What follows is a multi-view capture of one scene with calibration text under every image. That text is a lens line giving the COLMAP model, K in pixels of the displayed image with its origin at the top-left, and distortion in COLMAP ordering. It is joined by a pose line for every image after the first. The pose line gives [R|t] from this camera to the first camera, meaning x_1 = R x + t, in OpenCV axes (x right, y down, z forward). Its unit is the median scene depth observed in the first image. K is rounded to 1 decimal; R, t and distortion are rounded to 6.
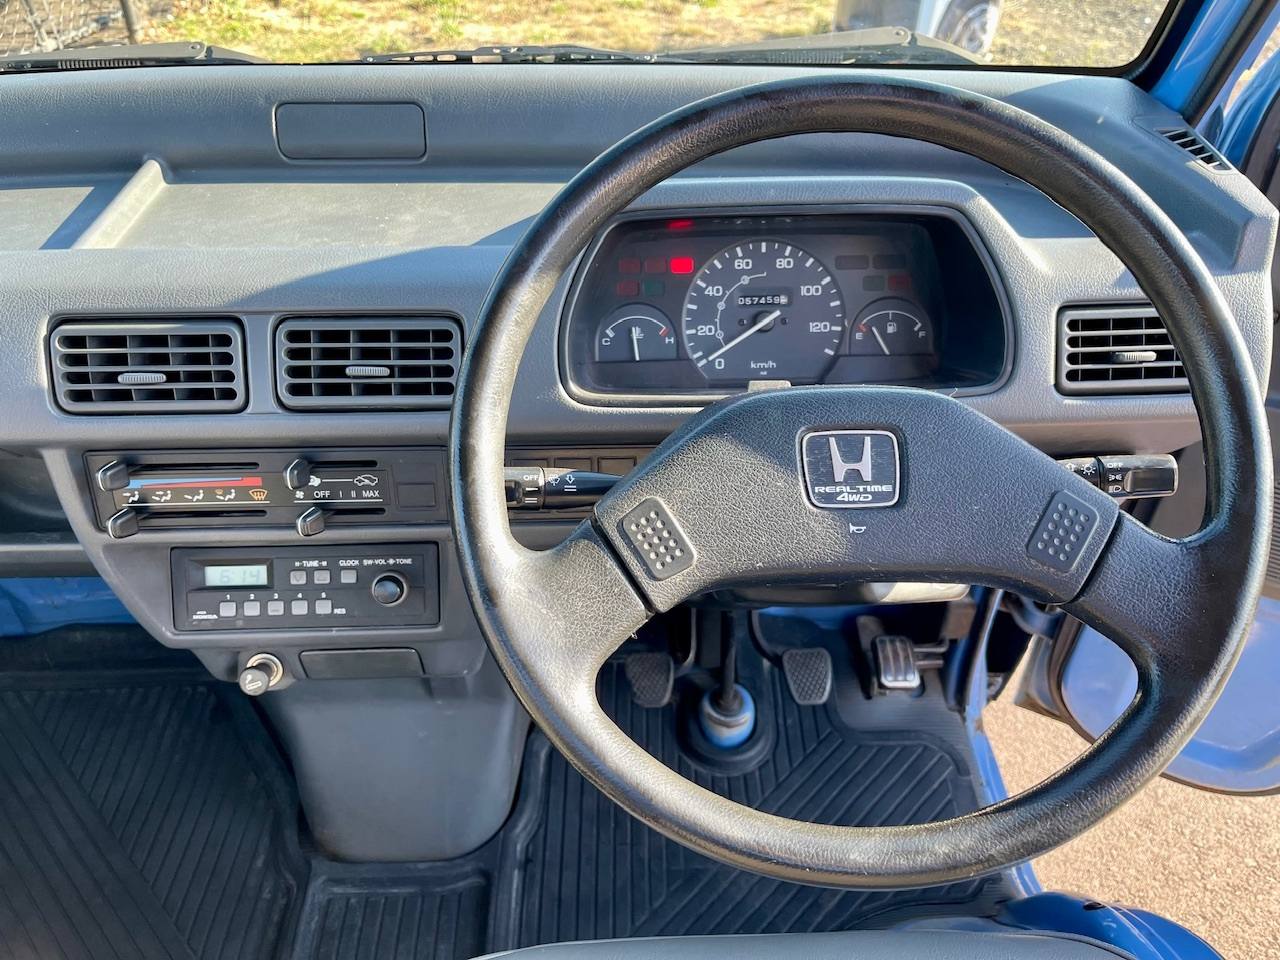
lens RADIAL K [[976.2, 0, 635.5], [0, 976.2, 476.5], [0, 0, 1]] dist [0.058623, -0.082172]
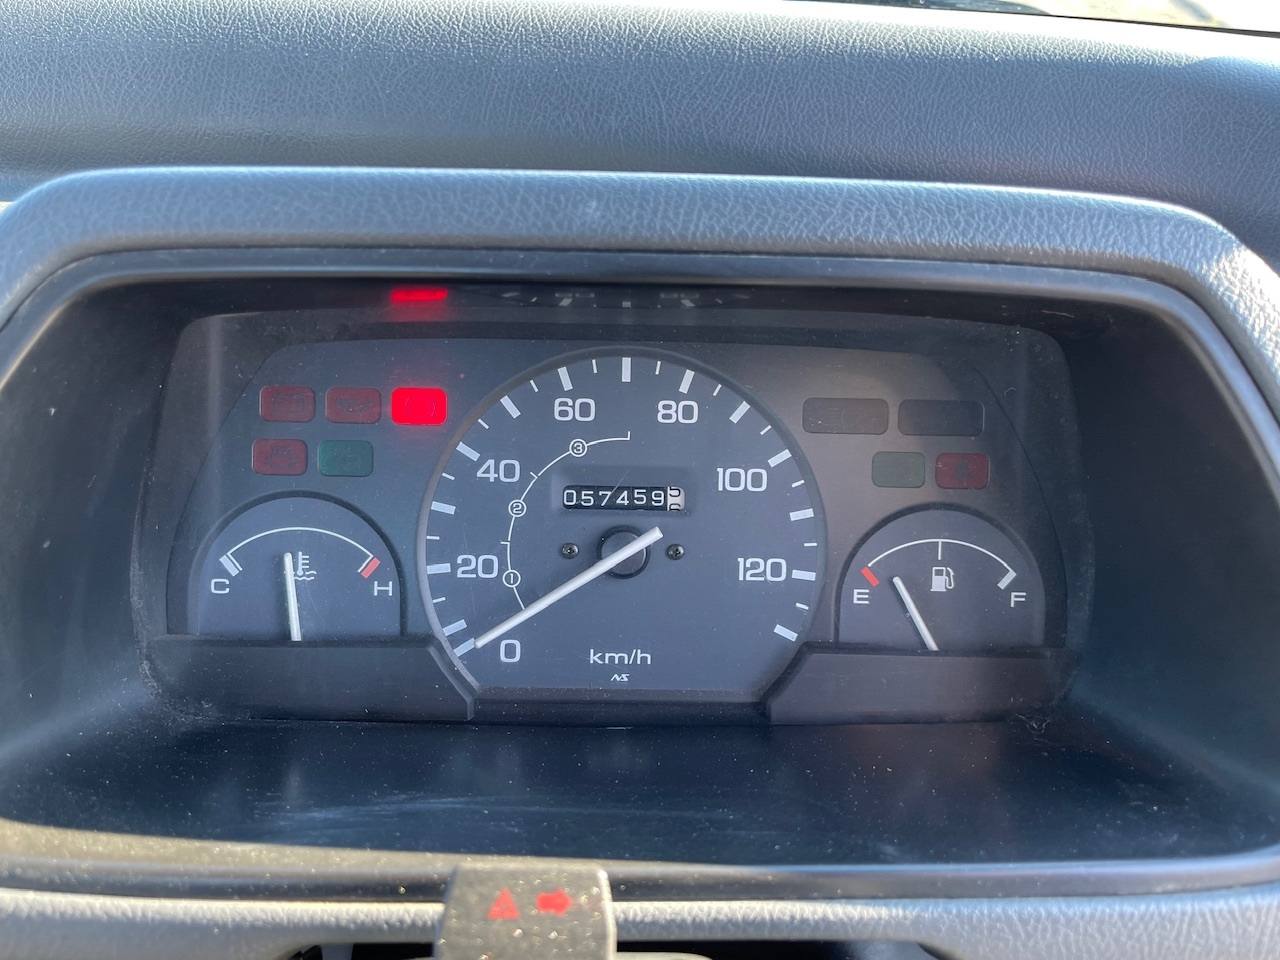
lens RADIAL K [[976.2, 0, 627.1], [0, 976.2, 476.1], [0, 0, 1]] dist [0.058623, -0.082172]
pose [[0.999098, 0.042172, -0.005026, 0.133451], [-0.042463, 0.994097, -0.099837, -0.149094], [0.000786, 0.099960, 0.994991, 0.599677]]
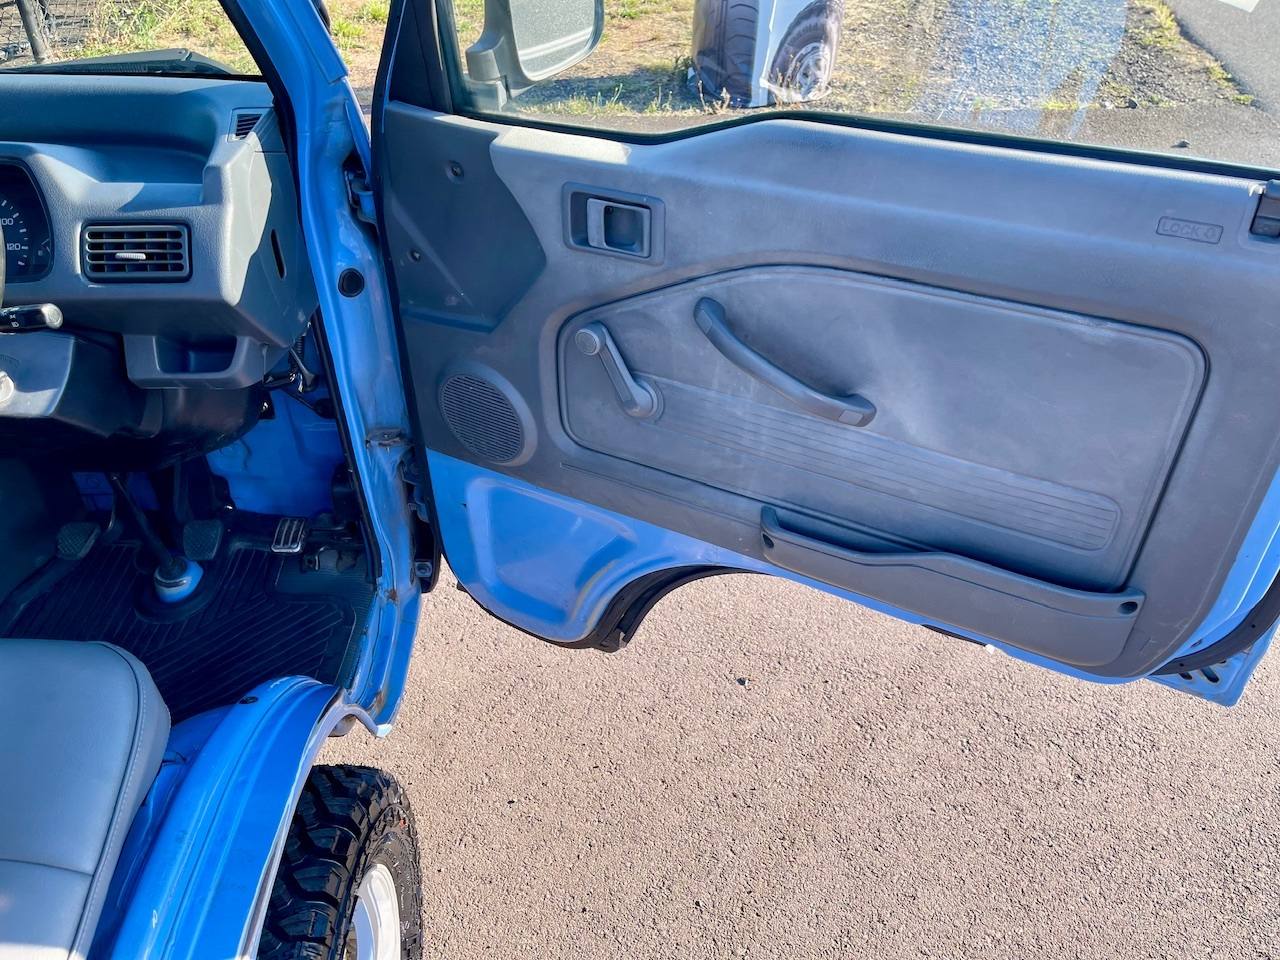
lens RADIAL K [[976.2, 0, 652.2], [0, 976.2, 483.2], [0, 0, 1]] dist [0.058623, -0.082172]
pose [[0.999906, 0.013005, -0.004297, 1.158291], [-0.013107, 0.999608, -0.024734, 0.226101], [0.003974, 0.024788, 0.999685, -0.462552]]
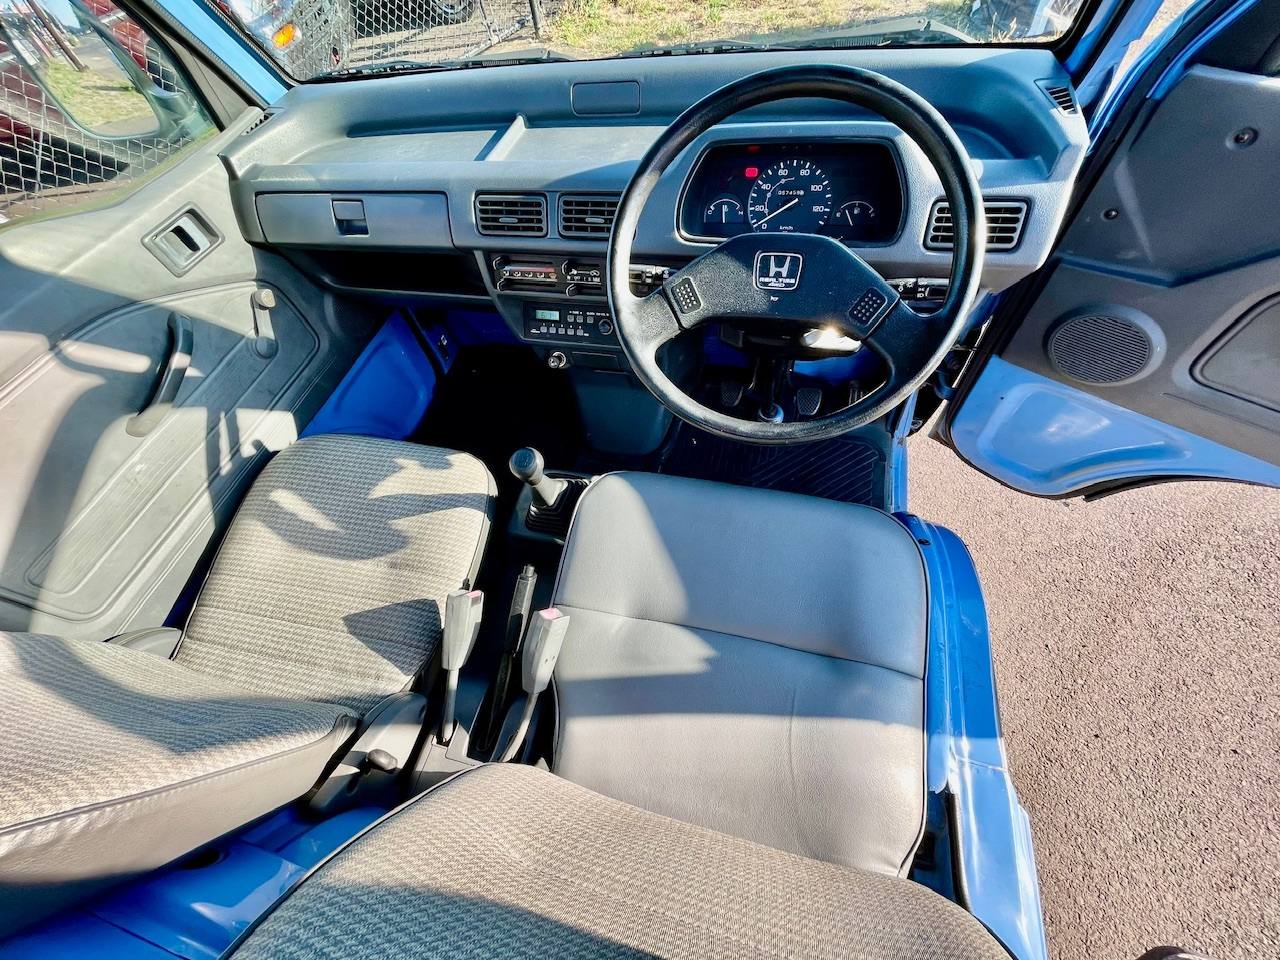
lens RADIAL K [[520.2, 0, 633.3], [0, 520.2, 476.8], [0, 0, 1]] dist [-0.003097, 0.001512]
pose [[0.952374, 0.165575, -0.256063, 0.191129], [-0.080860, 0.946806, 0.311481, 0.063072], [0.294015, -0.275941, 0.915102, -0.218082]]
